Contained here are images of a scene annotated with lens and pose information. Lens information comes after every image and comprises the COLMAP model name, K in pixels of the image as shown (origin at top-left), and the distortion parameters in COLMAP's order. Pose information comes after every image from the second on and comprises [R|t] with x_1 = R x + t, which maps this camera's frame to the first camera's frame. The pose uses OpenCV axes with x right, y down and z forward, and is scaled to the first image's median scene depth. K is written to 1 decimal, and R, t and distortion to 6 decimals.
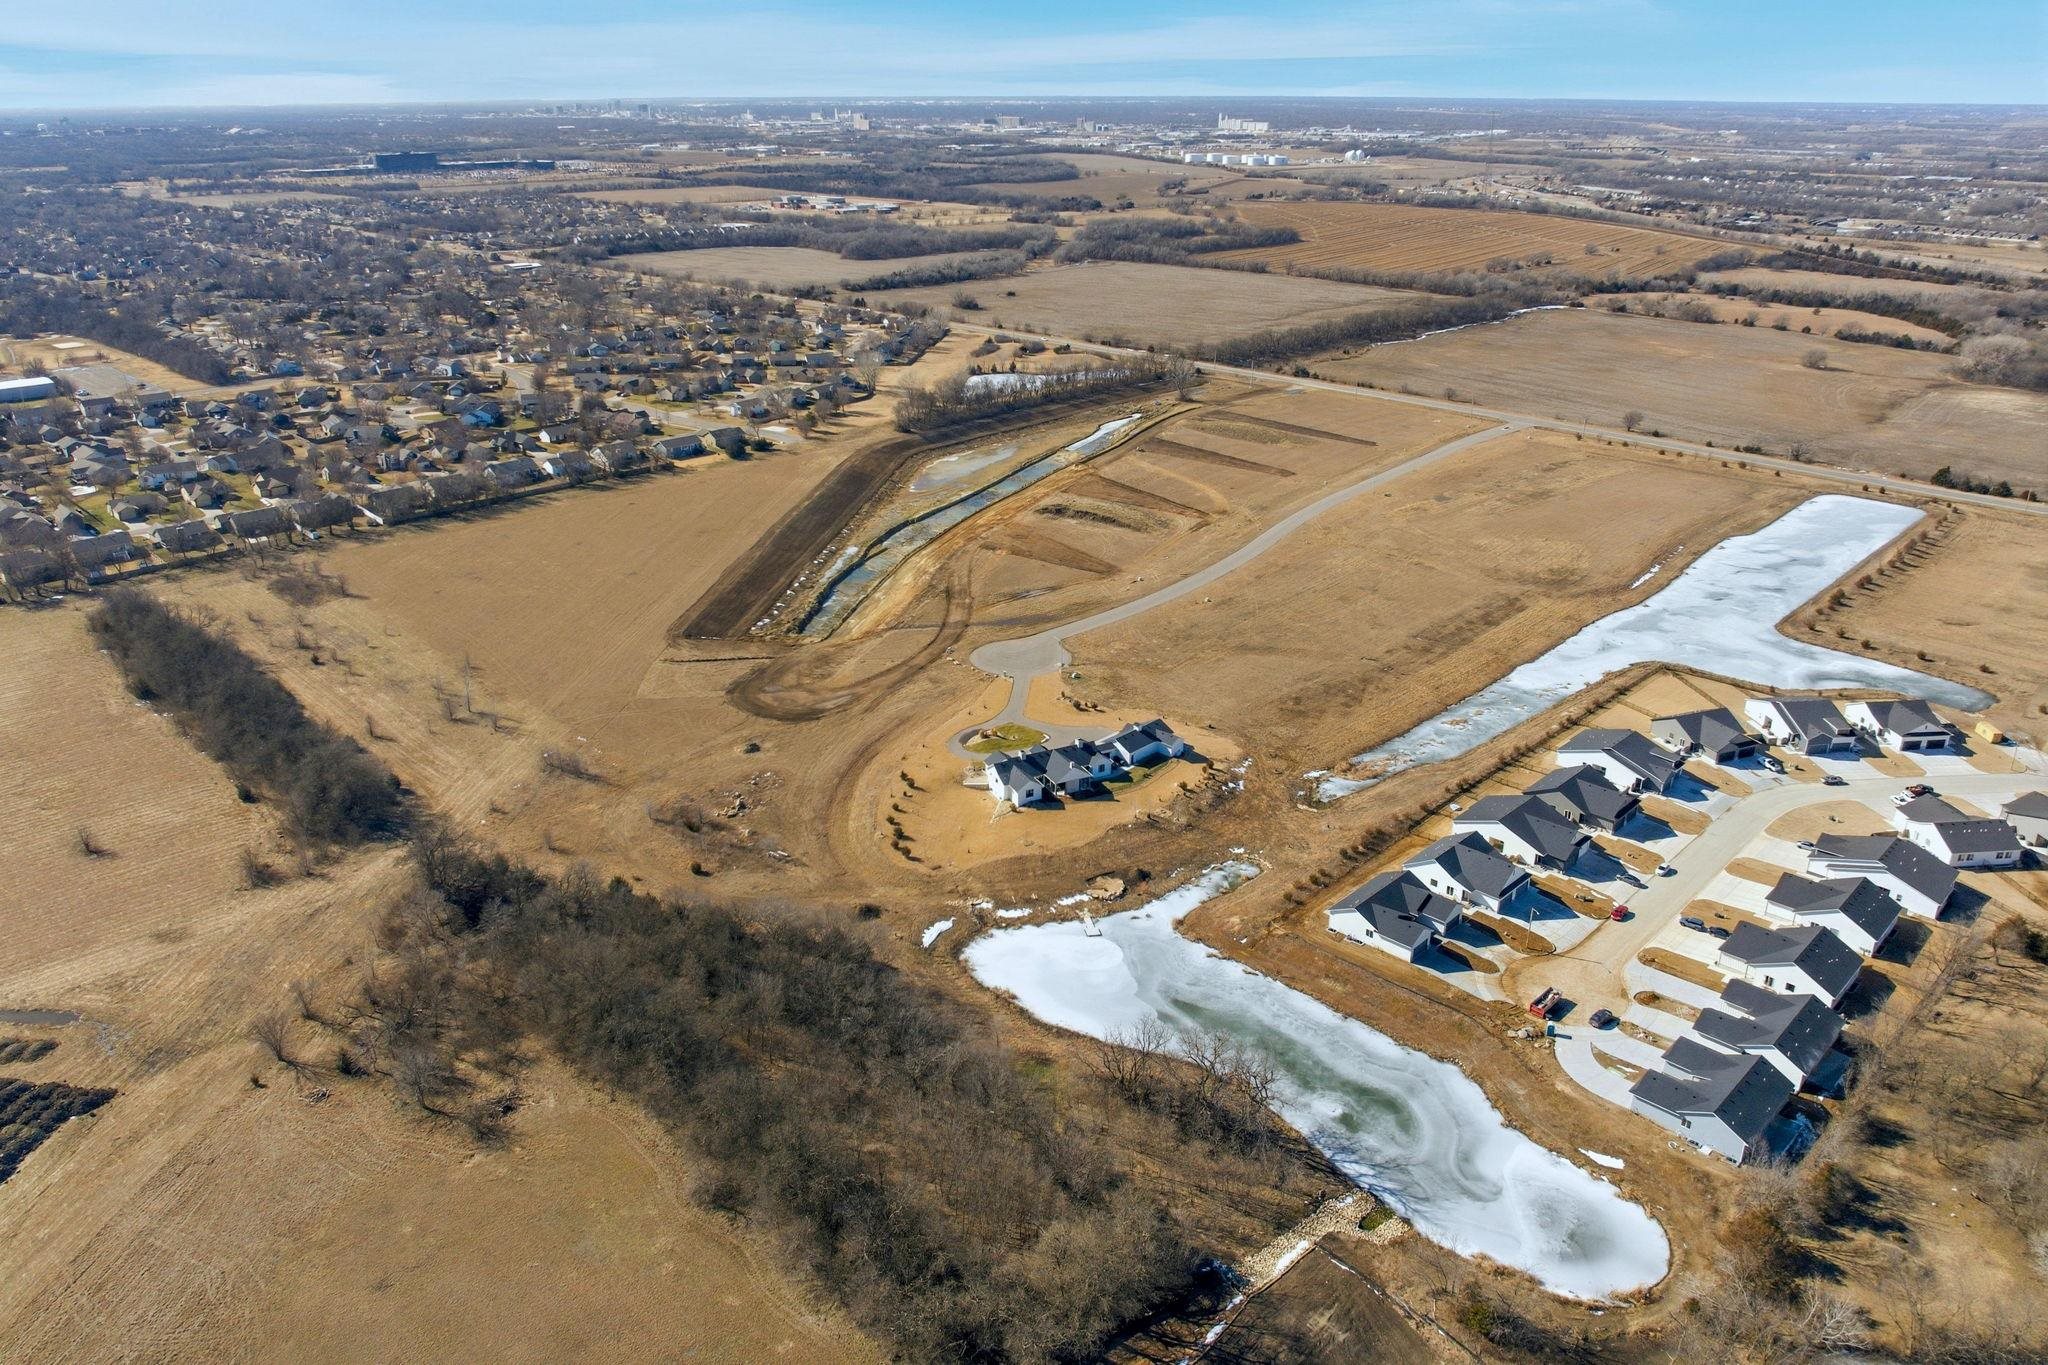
lens RADIAL K [[1464.0, 0, 1027.3], [0, 1464.0, 631.2], [0, 0, 1]] dist [-0.038482, 0.000978]
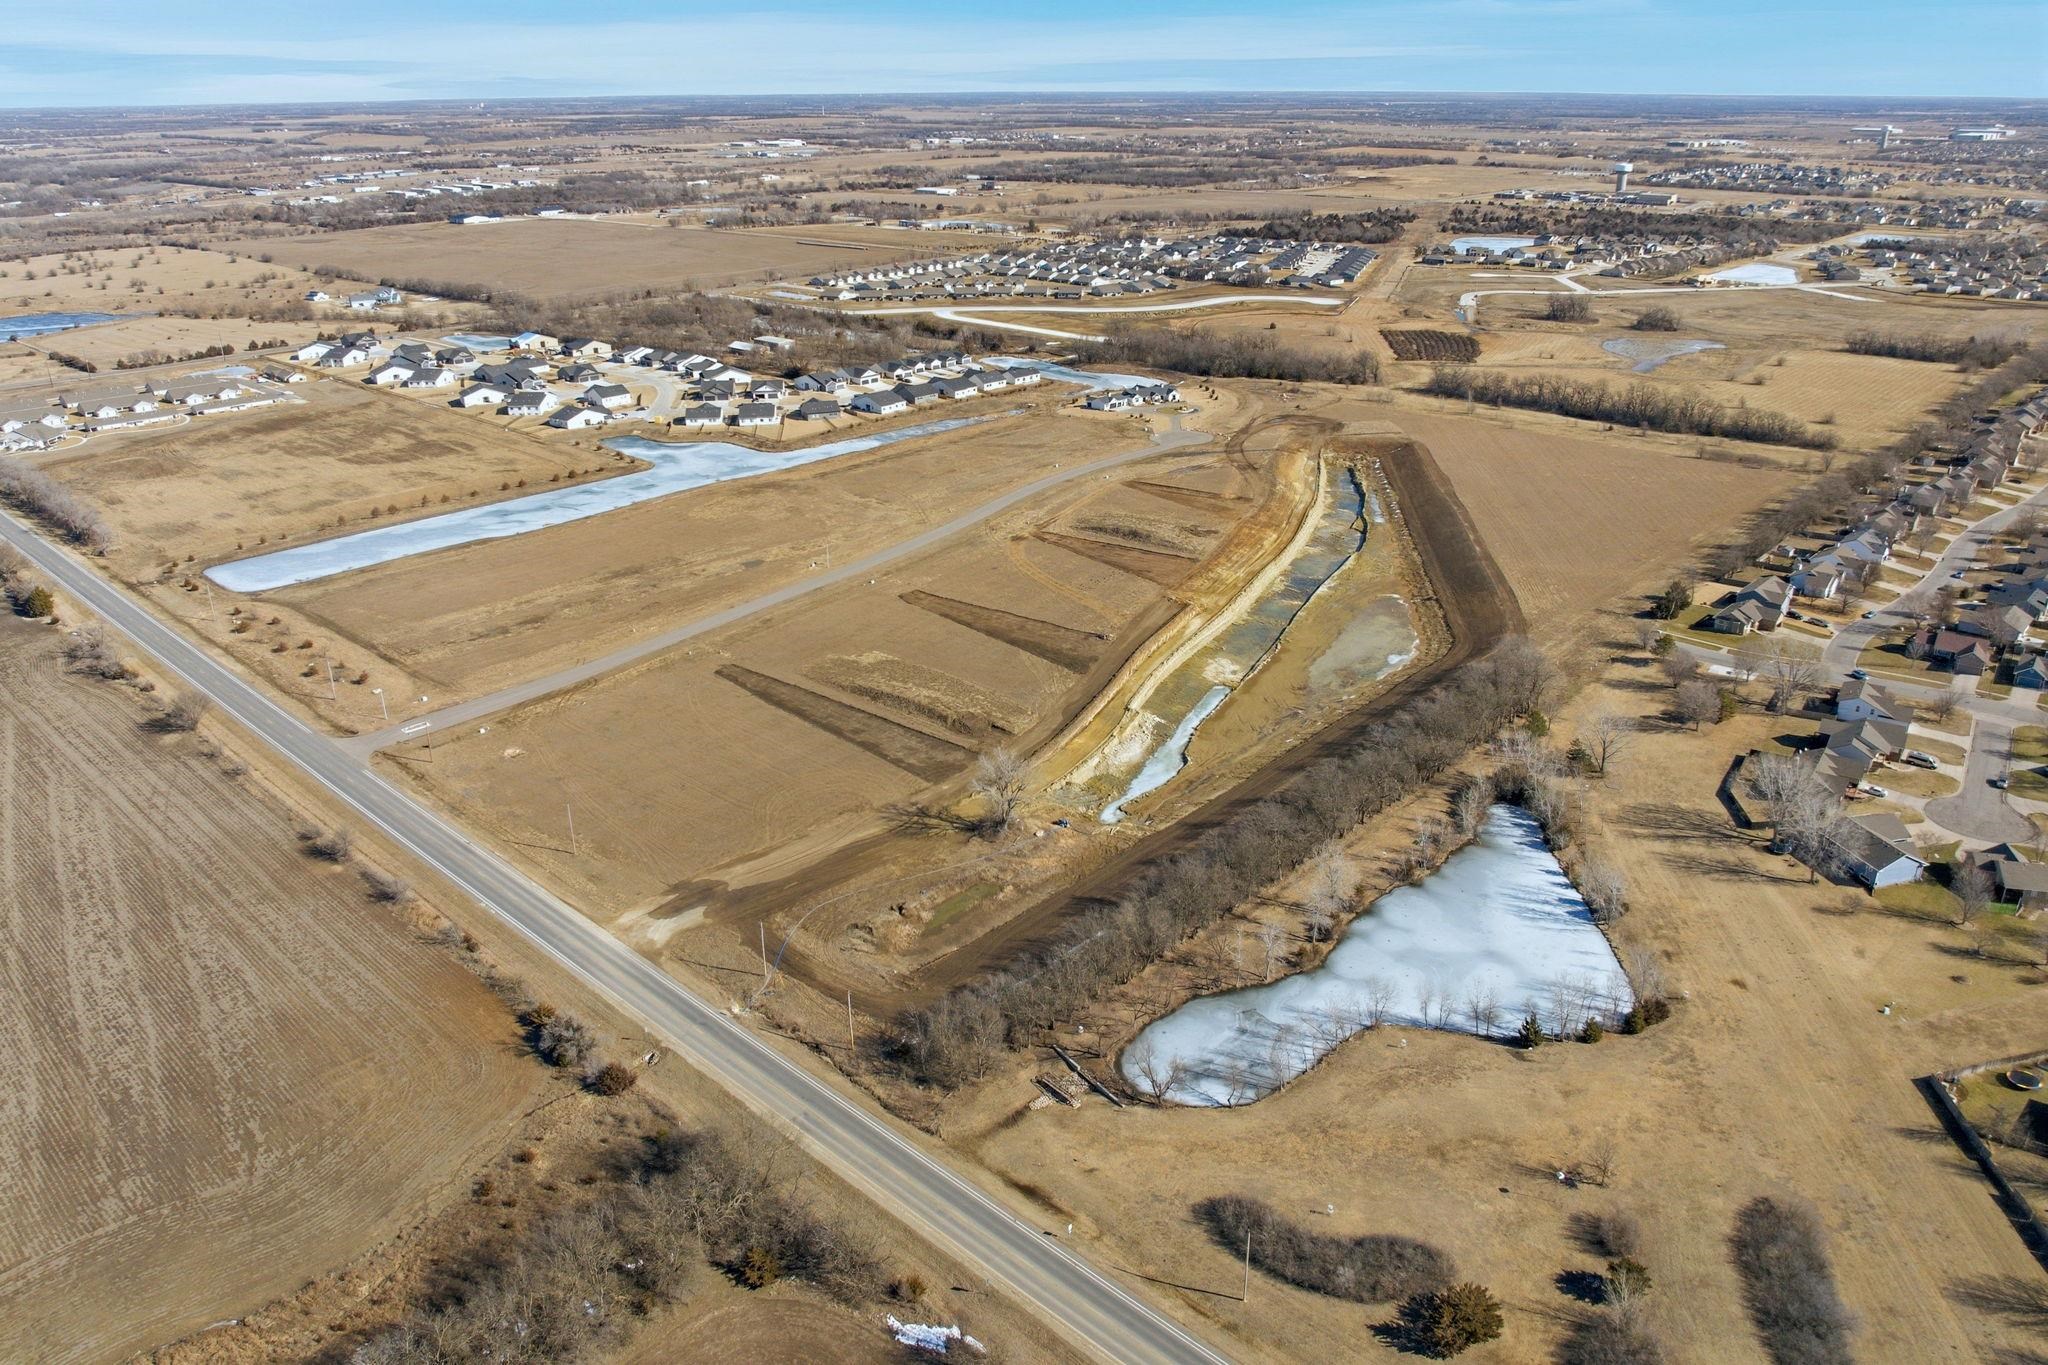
lens RADIAL K [[1464.0, 0, 1027.3], [0, 1464.0, 631.2], [0, 0, 1]] dist [-0.038482, 0.000978]
pose [[-0.999793, 0.012028, -0.016437, 0.168964], [-0.001772, 0.752588, 0.658490, -0.766429], [0.020290, 0.658382, -0.752410, 2.050470]]
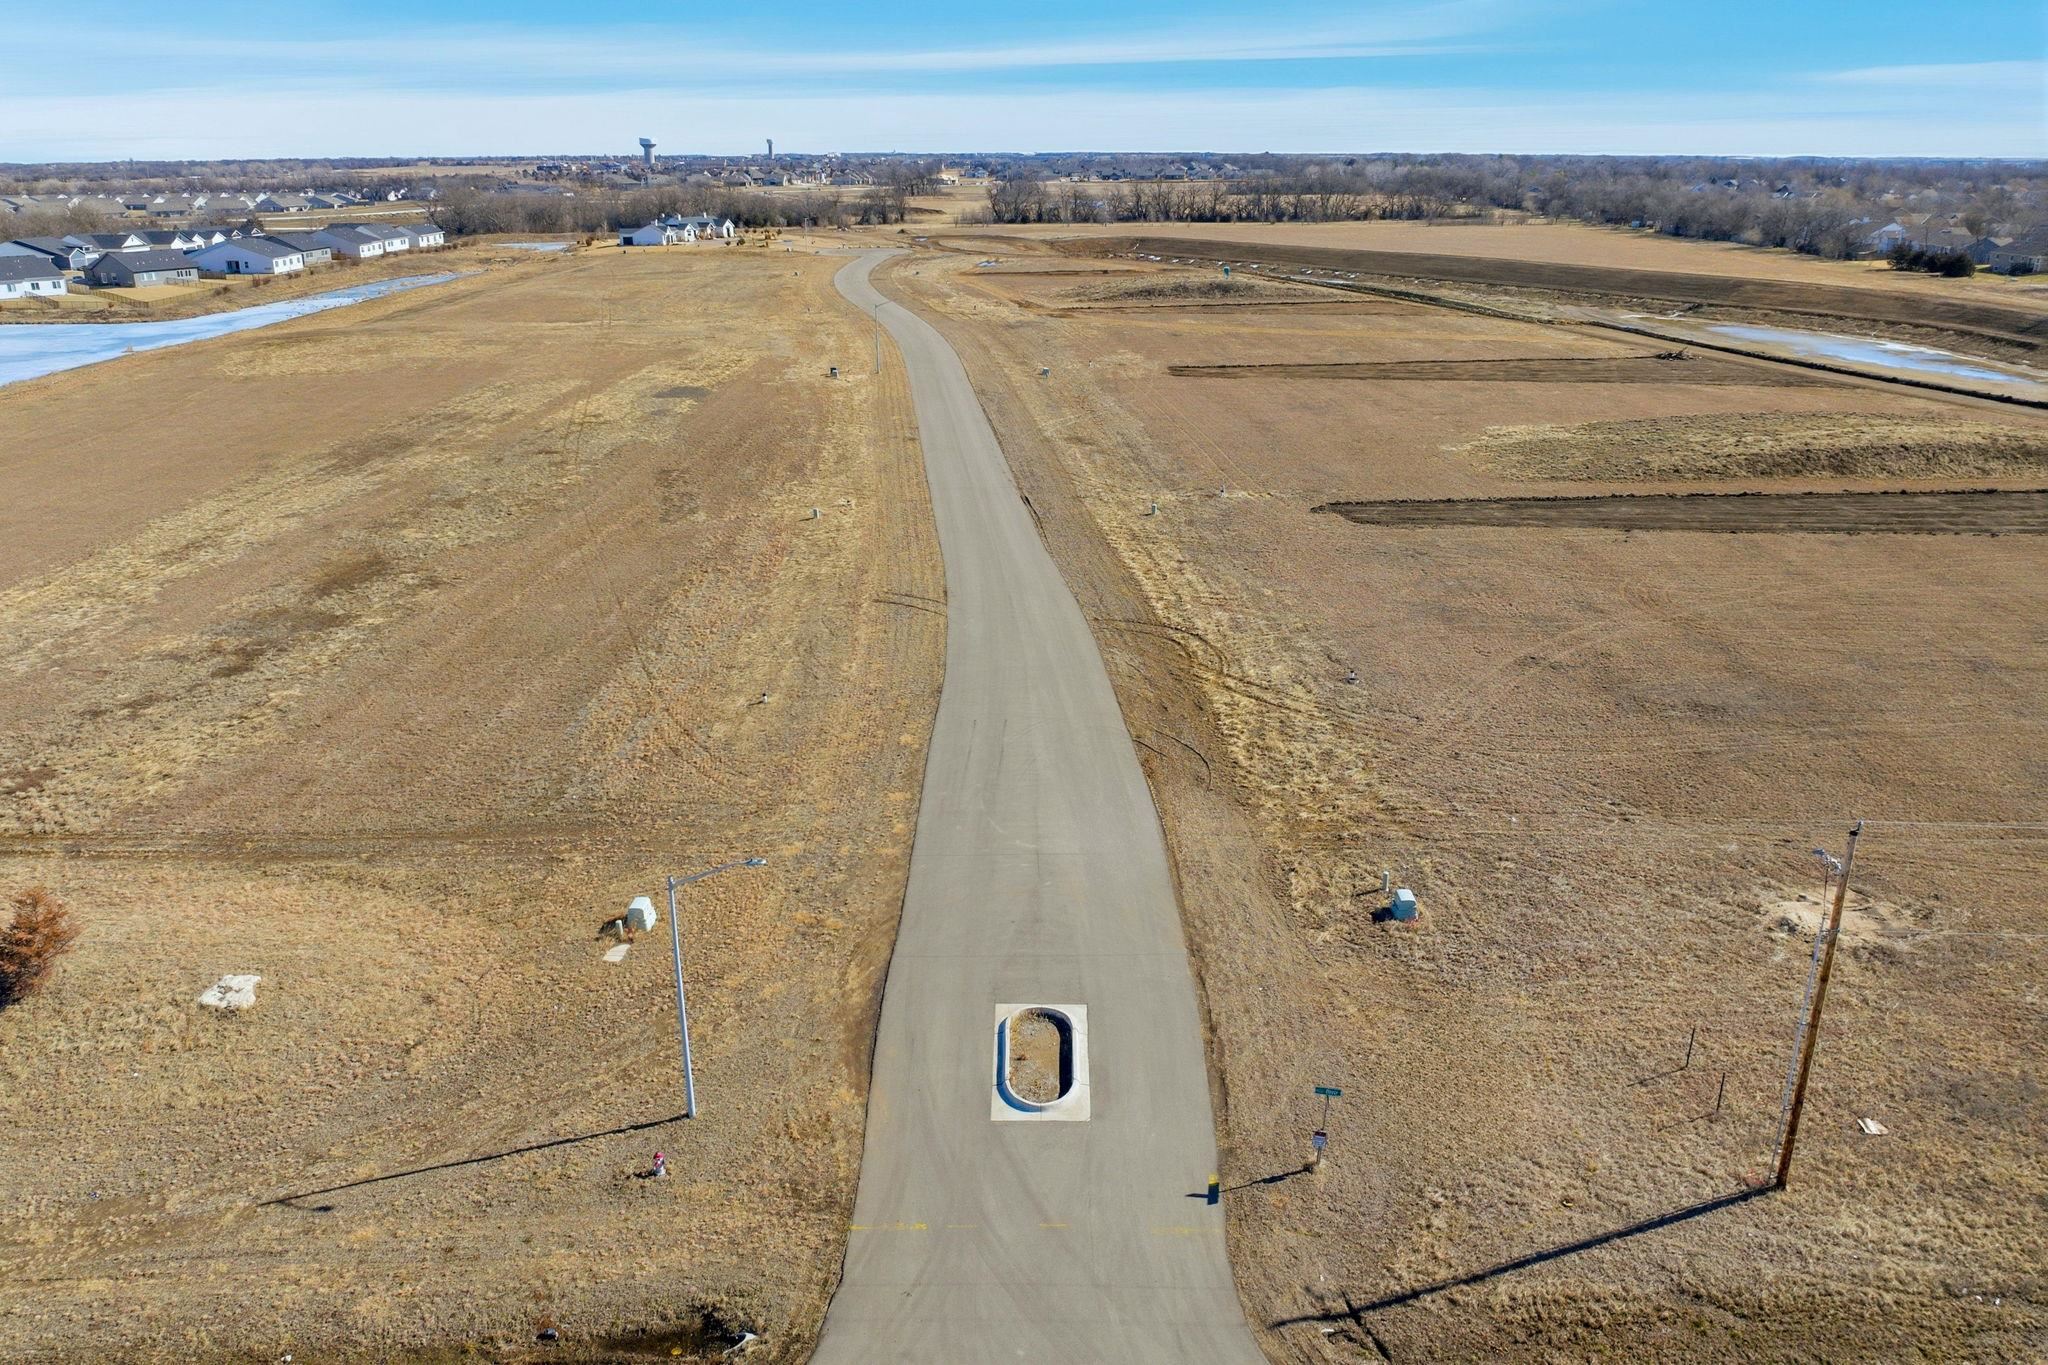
lens RADIAL K [[1464.0, 0, 1027.3], [0, 1464.0, 631.2], [0, 0, 1]] dist [-0.038482, 0.000978]
pose [[-0.715591, 0.220963, -0.662650, 0.552693], [-0.243650, 0.810110, 0.533251, -0.288721], [0.654648, 0.543044, -0.525870, 1.522392]]
